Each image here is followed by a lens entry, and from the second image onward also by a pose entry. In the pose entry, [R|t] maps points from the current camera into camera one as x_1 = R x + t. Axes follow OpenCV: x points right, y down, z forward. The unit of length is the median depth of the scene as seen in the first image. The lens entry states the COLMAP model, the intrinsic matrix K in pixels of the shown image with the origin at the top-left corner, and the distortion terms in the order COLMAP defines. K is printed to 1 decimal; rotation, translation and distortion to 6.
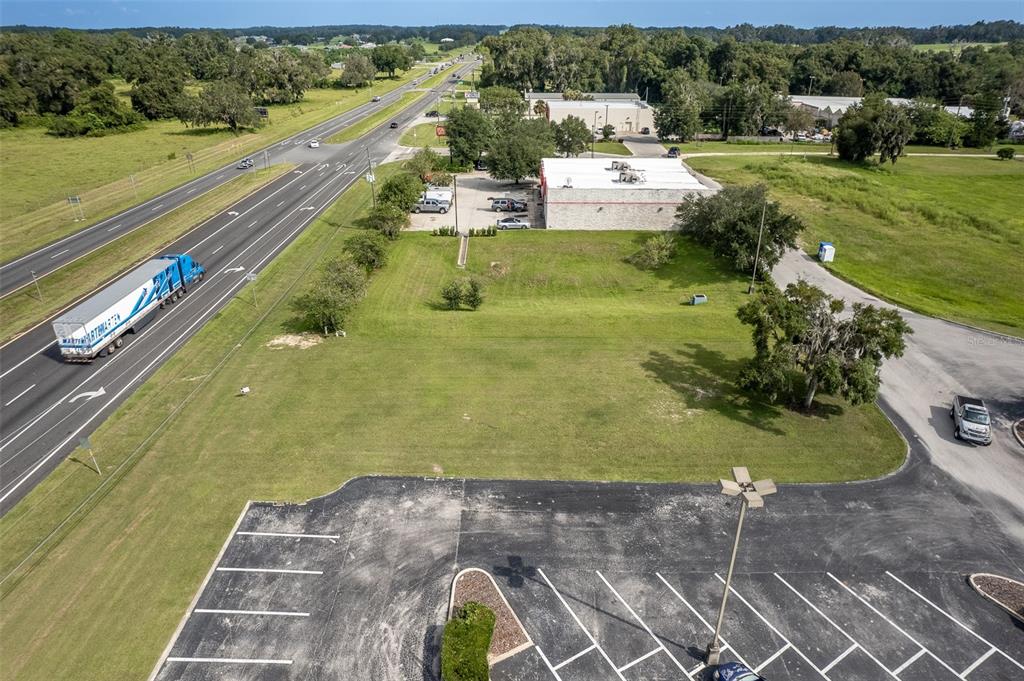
lens RADIAL K [[655.6, 0, 512.0], [0, 655.6, 340.5], [0, 0, 1]] dist [-0.086088, 0.075613]
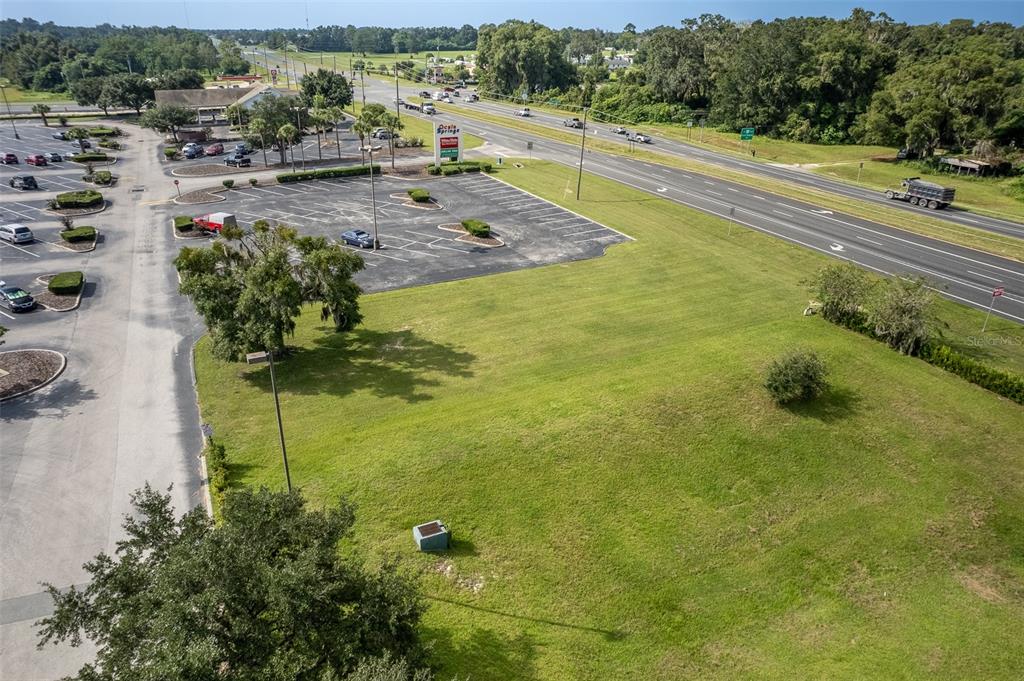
lens RADIAL K [[655.6, 0, 512.0], [0, 655.6, 340.5], [0, 0, 1]] dist [-0.086088, 0.075613]
pose [[-0.888565, 0.186002, -0.419351, 0.638316], [-0.211861, 0.644414, 0.734742, -0.746969], [0.406899, 0.741711, -0.533197, 1.860908]]
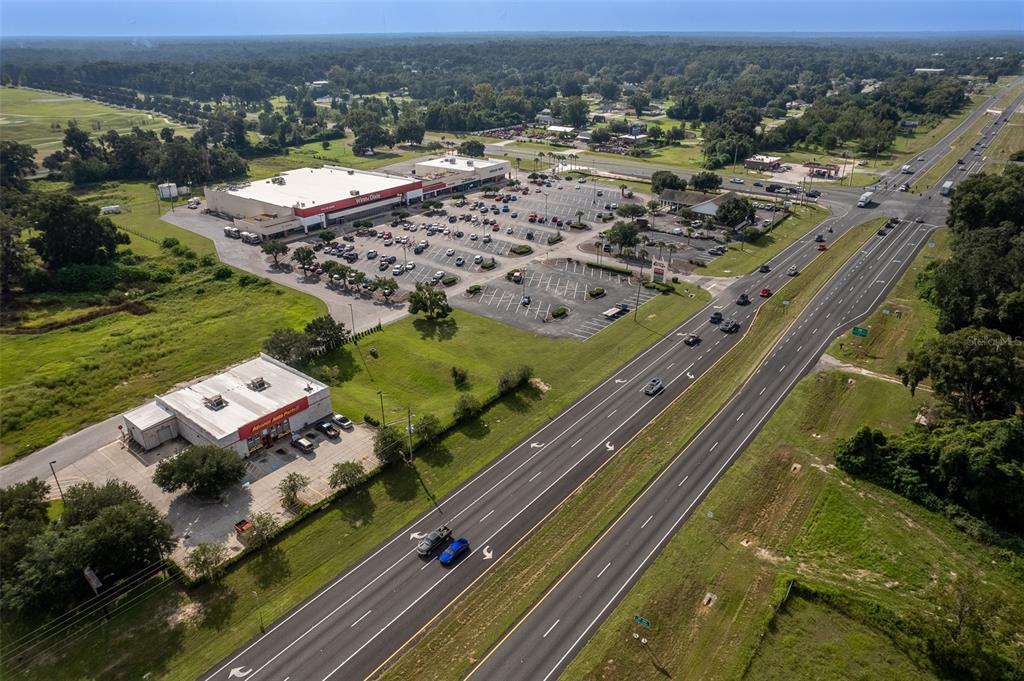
lens RADIAL K [[655.6, 0, 512.0], [0, 655.6, 340.5], [0, 0, 1]] dist [-0.086088, 0.075613]
pose [[-0.786225, -0.265125, 0.558175, -2.089486], [0.273452, 0.660751, 0.699022, -2.413989], [-0.554143, 0.702222, -0.447000, 2.755292]]
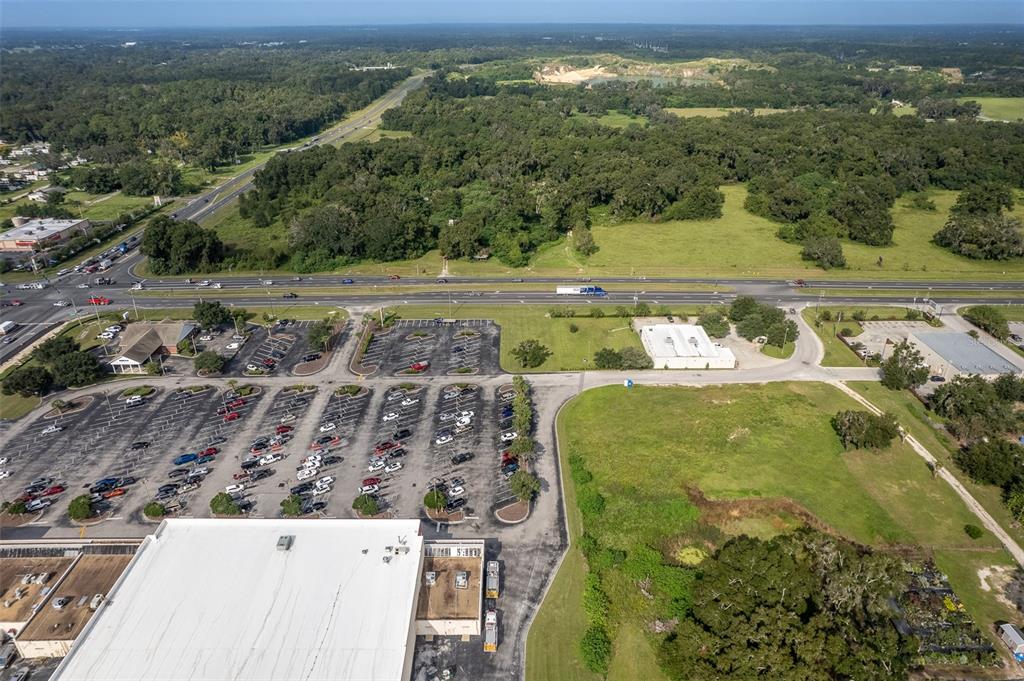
lens RADIAL K [[655.6, 0, 512.0], [0, 655.6, 340.5], [0, 0, 1]] dist [-0.086088, 0.075613]
pose [[0.015777, 0.439156, -0.898272, 5.395463], [-0.436592, 0.811242, 0.388940, -2.138586], [0.899521, 0.386042, 0.204531, -0.136208]]
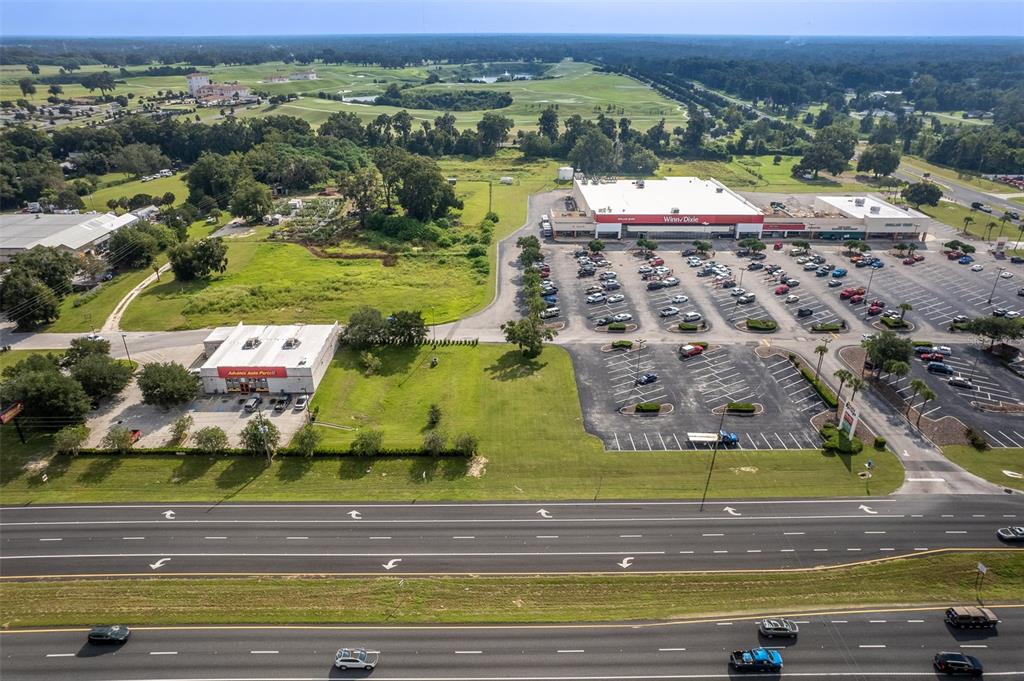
lens RADIAL K [[655.6, 0, 512.0], [0, 655.6, 340.5], [0, 0, 1]] dist [-0.086088, 0.075613]
pose [[-0.019378, -0.431789, 0.901766, -2.618506], [0.435262, 0.808337, 0.396406, -1.385873], [-0.900095, 0.400187, 0.172277, 0.621639]]
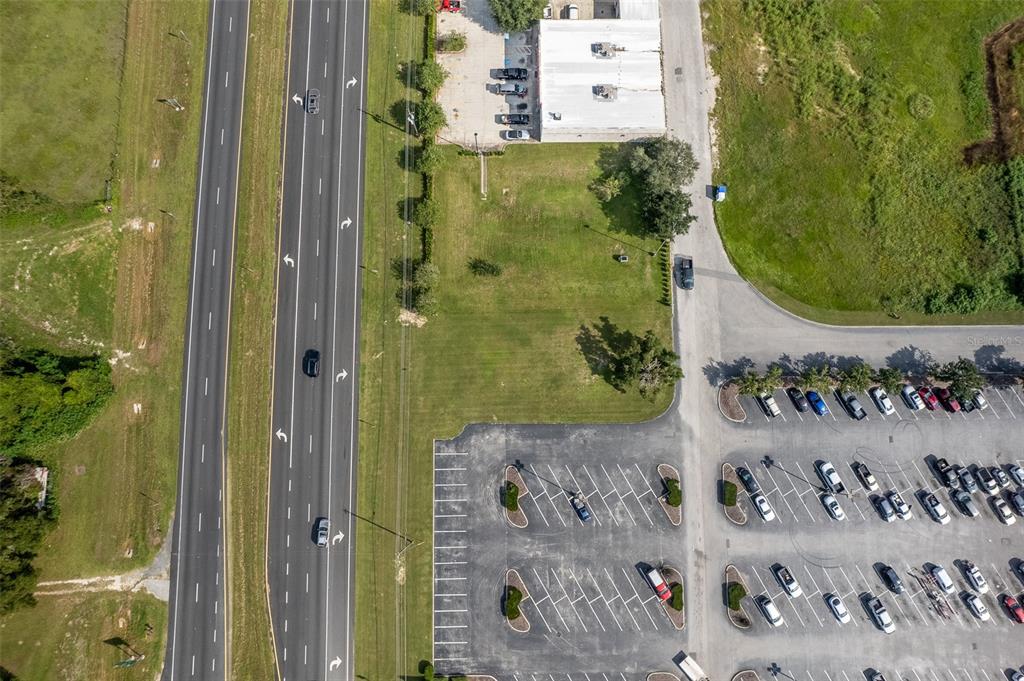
lens RADIAL K [[655.6, 0, 512.0], [0, 655.6, 340.5], [0, 0, 1]] dist [-0.086088, 0.075613]
pose [[0.999806, -0.018643, 0.006358, -0.053117], [0.005114, 0.557415, 0.830218, -2.312816], [-0.019022, -0.830025, 0.557402, -0.283737]]
